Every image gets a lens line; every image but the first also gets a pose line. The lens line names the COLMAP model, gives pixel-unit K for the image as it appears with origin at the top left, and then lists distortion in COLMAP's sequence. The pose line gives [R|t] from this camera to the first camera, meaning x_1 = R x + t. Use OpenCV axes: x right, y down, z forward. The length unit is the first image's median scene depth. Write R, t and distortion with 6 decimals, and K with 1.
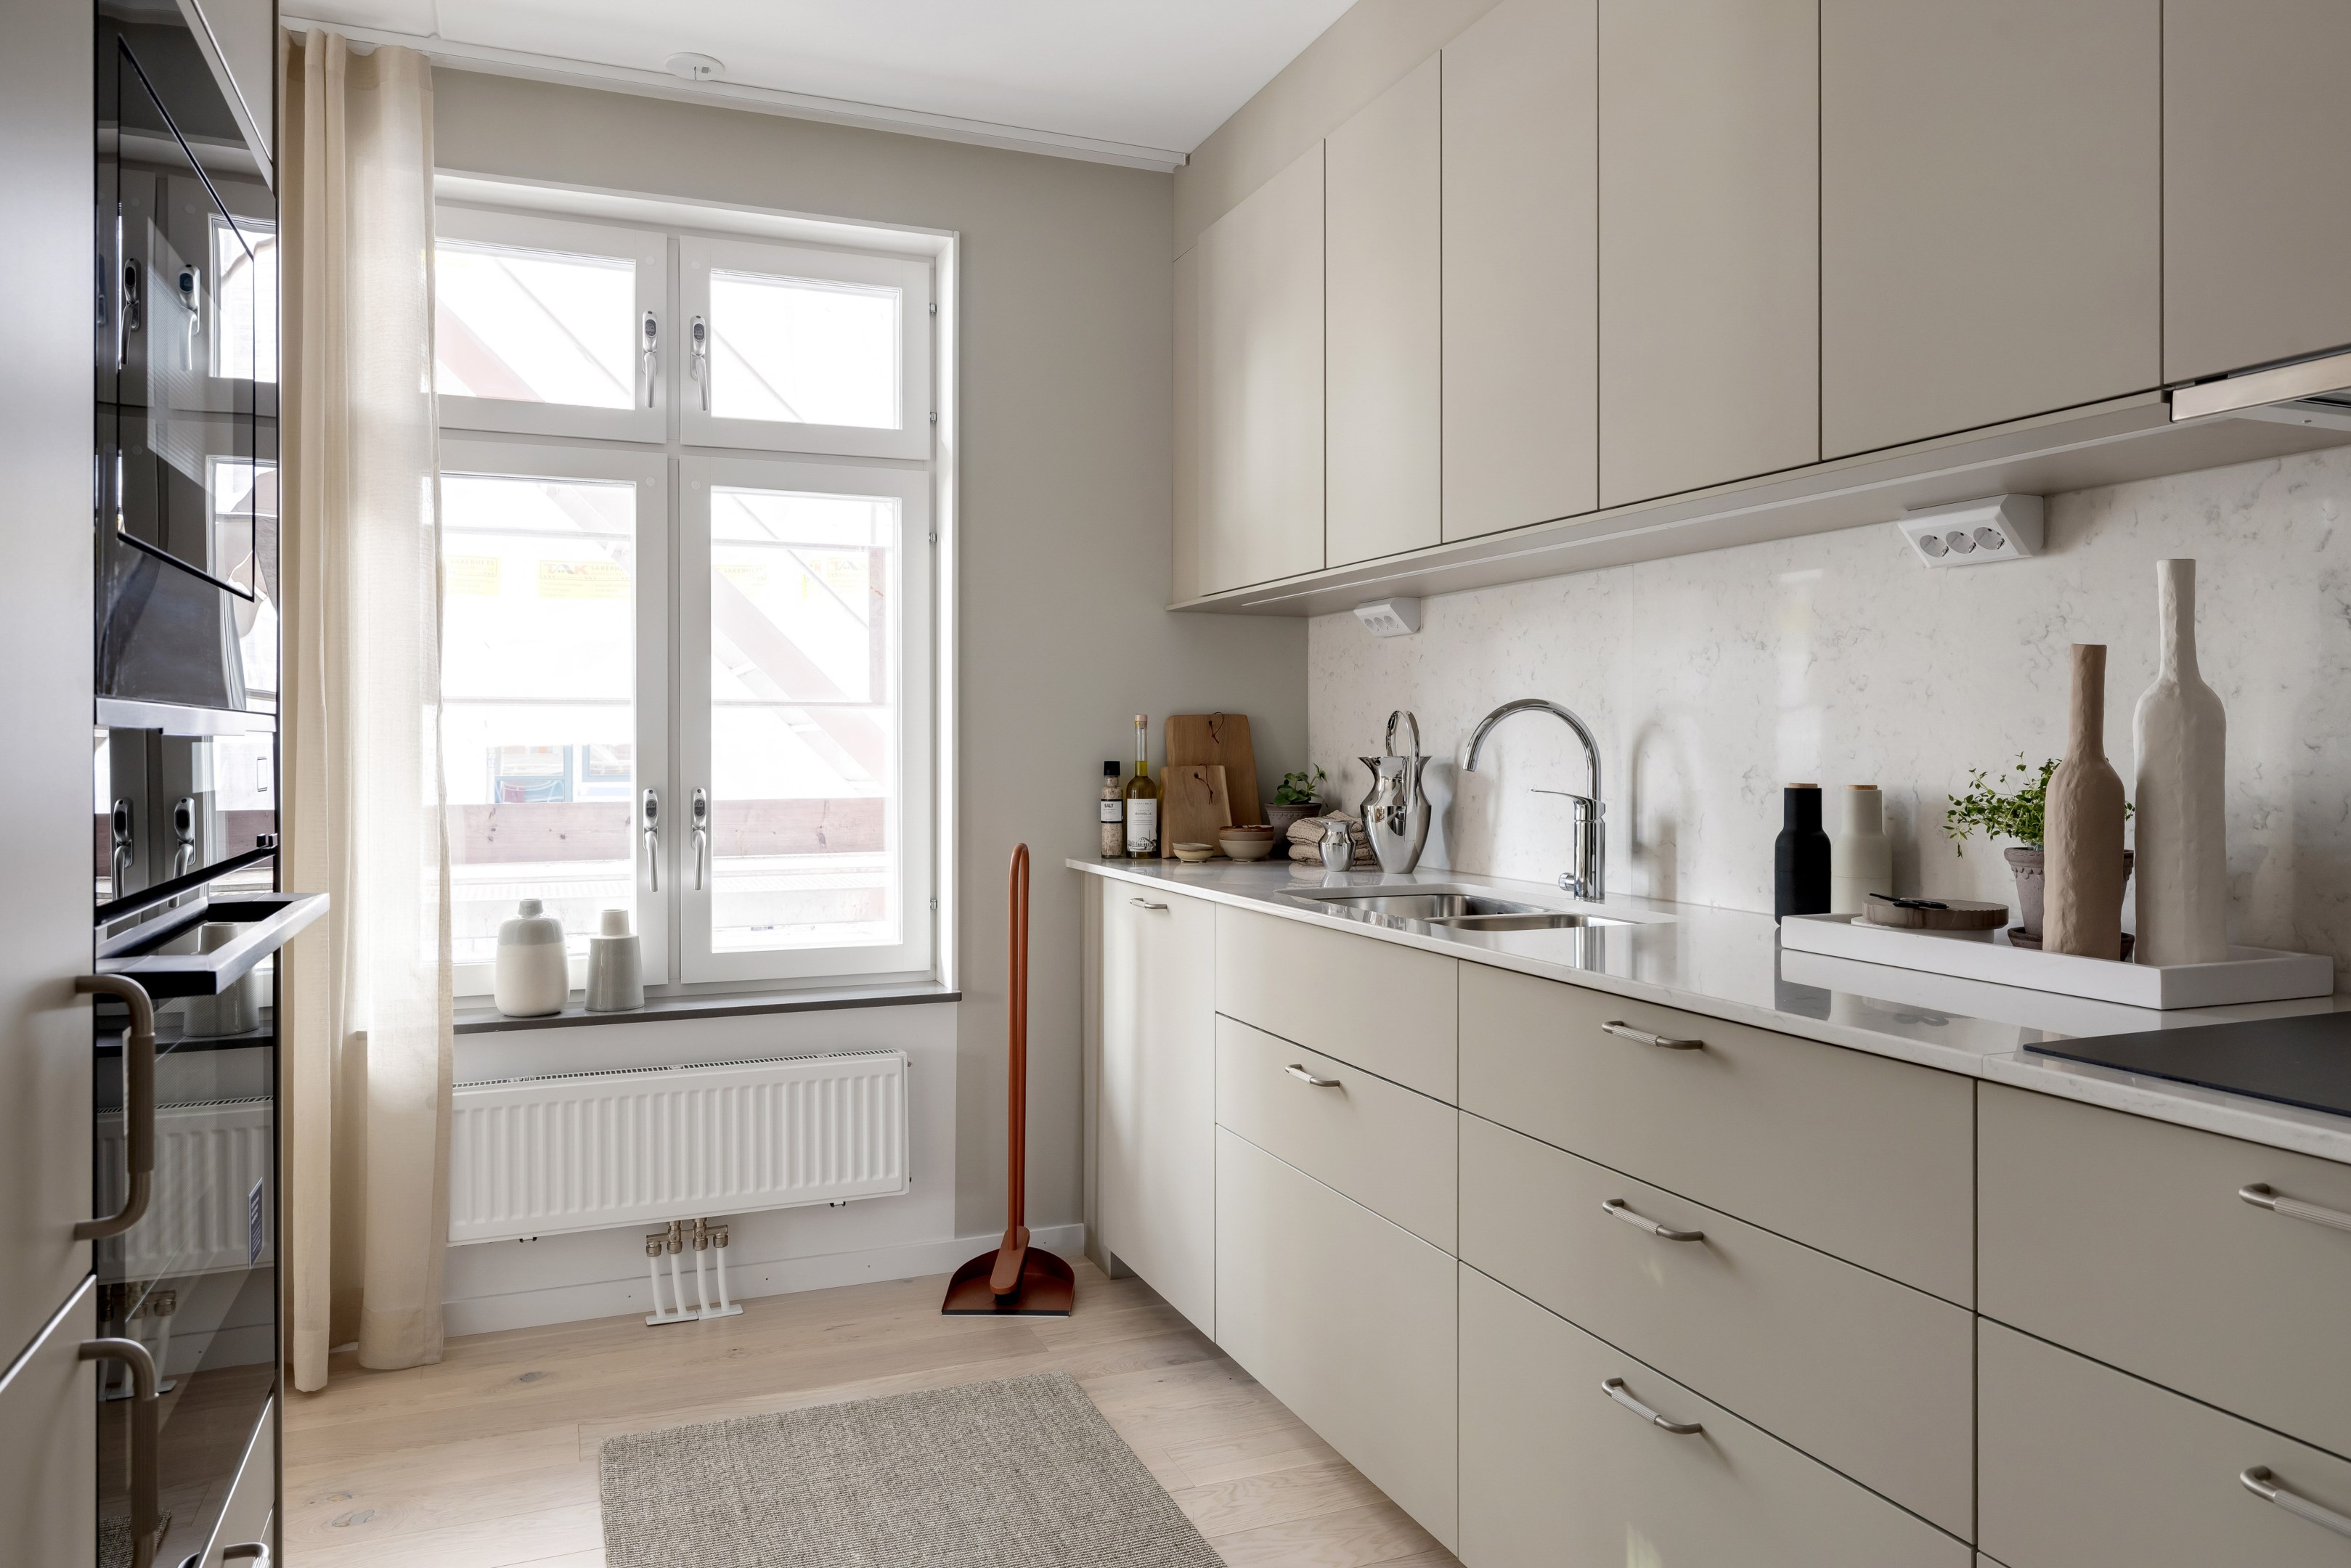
lens RADIAL K [[1518.4, 0, 1164.2], [0, 1518.4, 785.3], [0, 0, 1]] dist [0.001177, -0.002203]
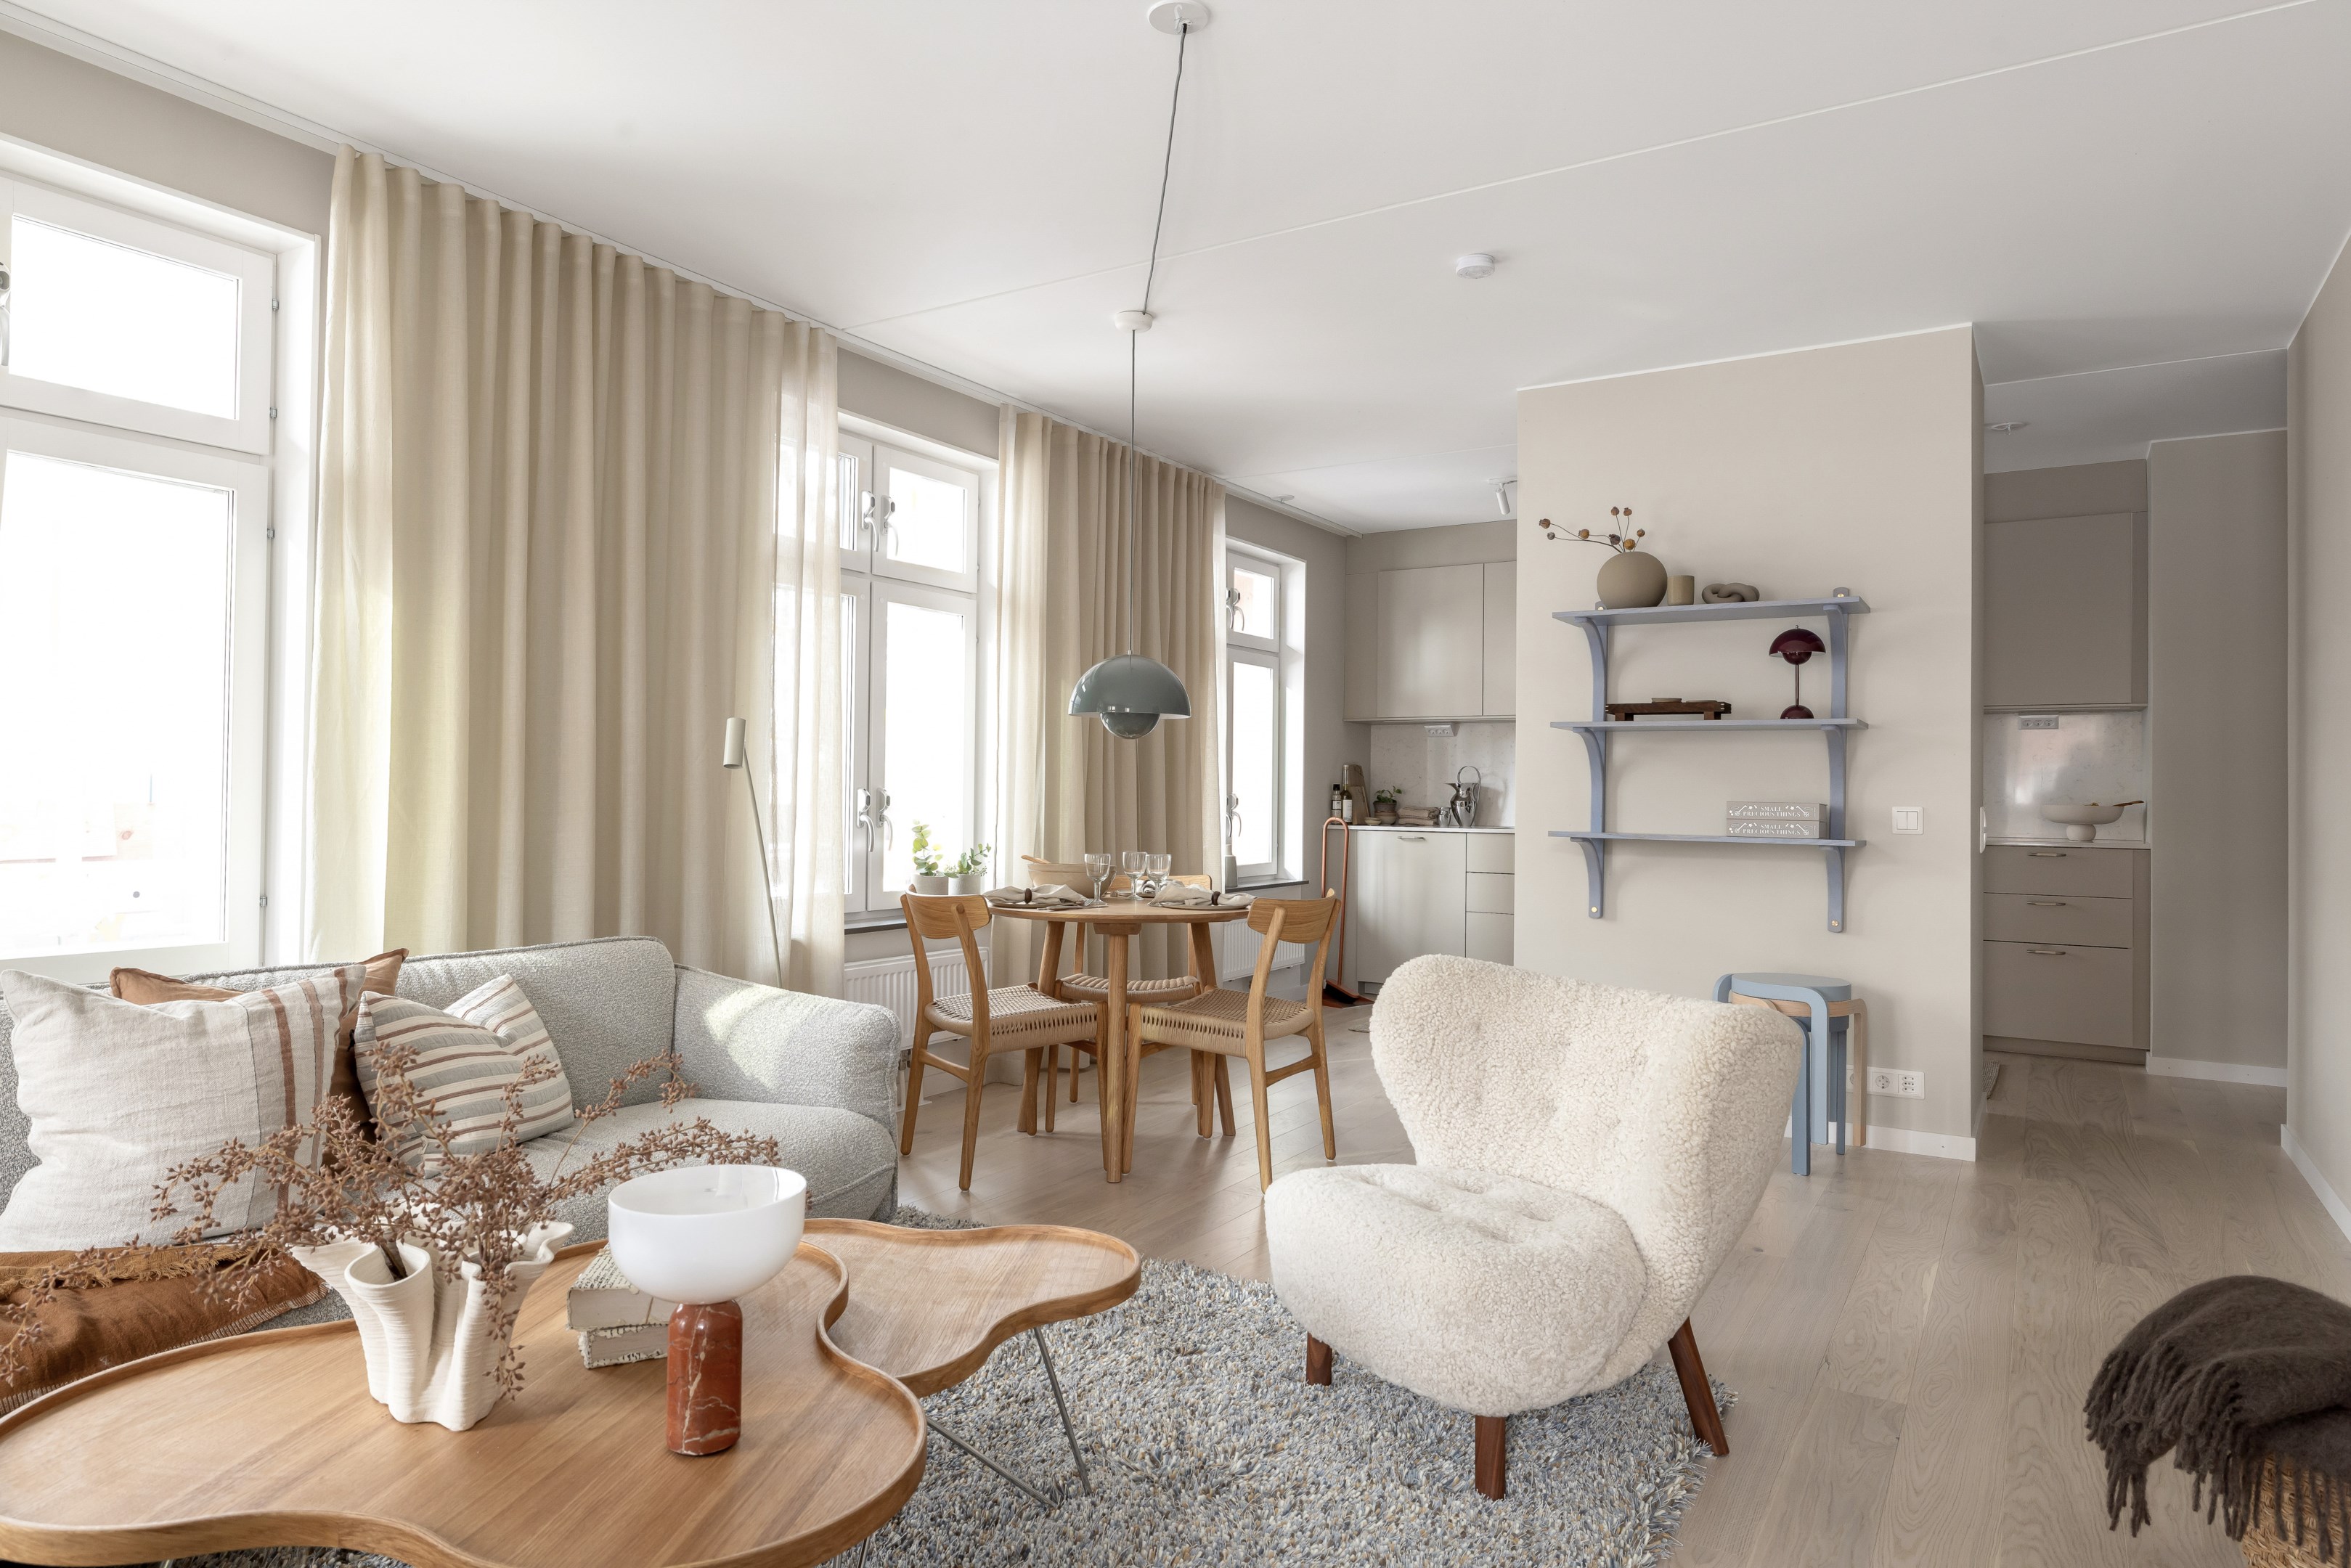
lens RADIAL K [[1419.7, 0, 1175.9], [0, 1419.7, 783.8], [0, 0, 1]] dist [-0.002053, -0.002311]
pose [[0.793422, 0.014886, 0.608490, -0.960646], [-0.011421, 0.999889, -0.009569, 0.004766], [-0.608565, 0.000642, 0.793504, -0.362748]]
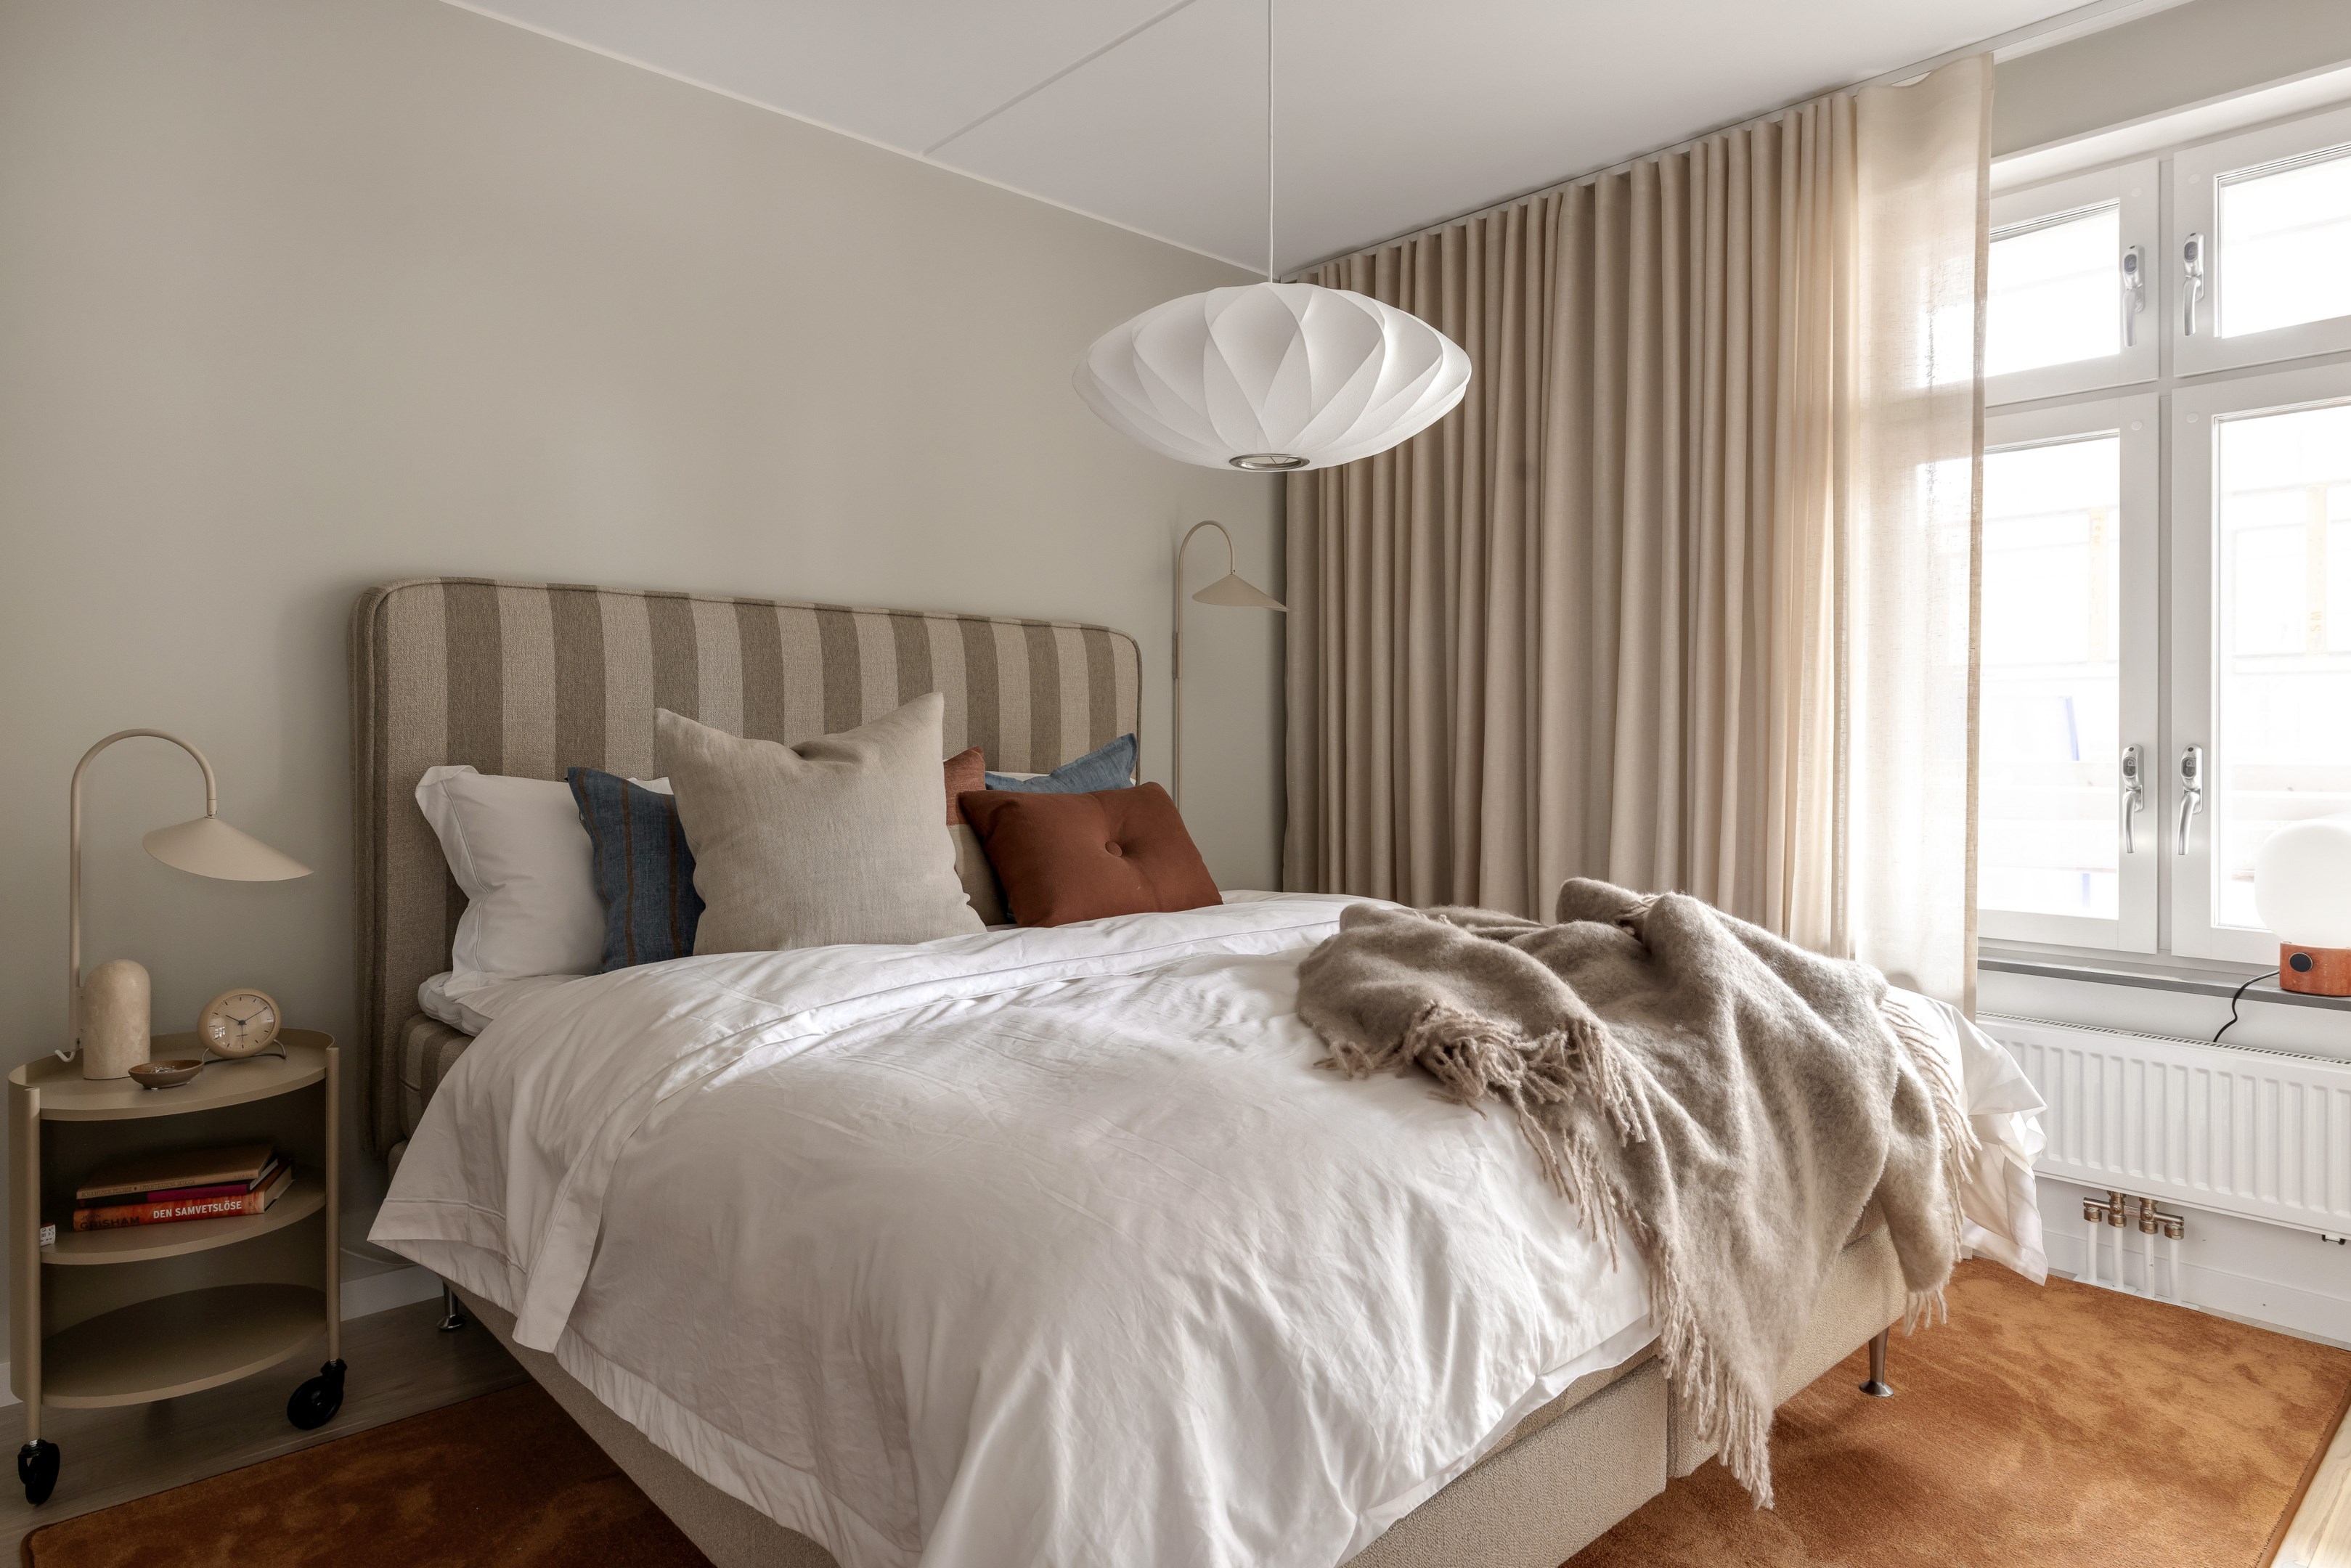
lens RADIAL K [[1410.3, 0, 1173.0], [0, 1410.3, 763.3], [0, 0, 1]] dist [-0.003246, -0.001196]
pose [[0.359658, 0.026335, -0.932713, 0.273134], [-0.007712, 0.999651, 0.025252, -0.004341], [0.933052, -0.001889, 0.359736, 0.110301]]
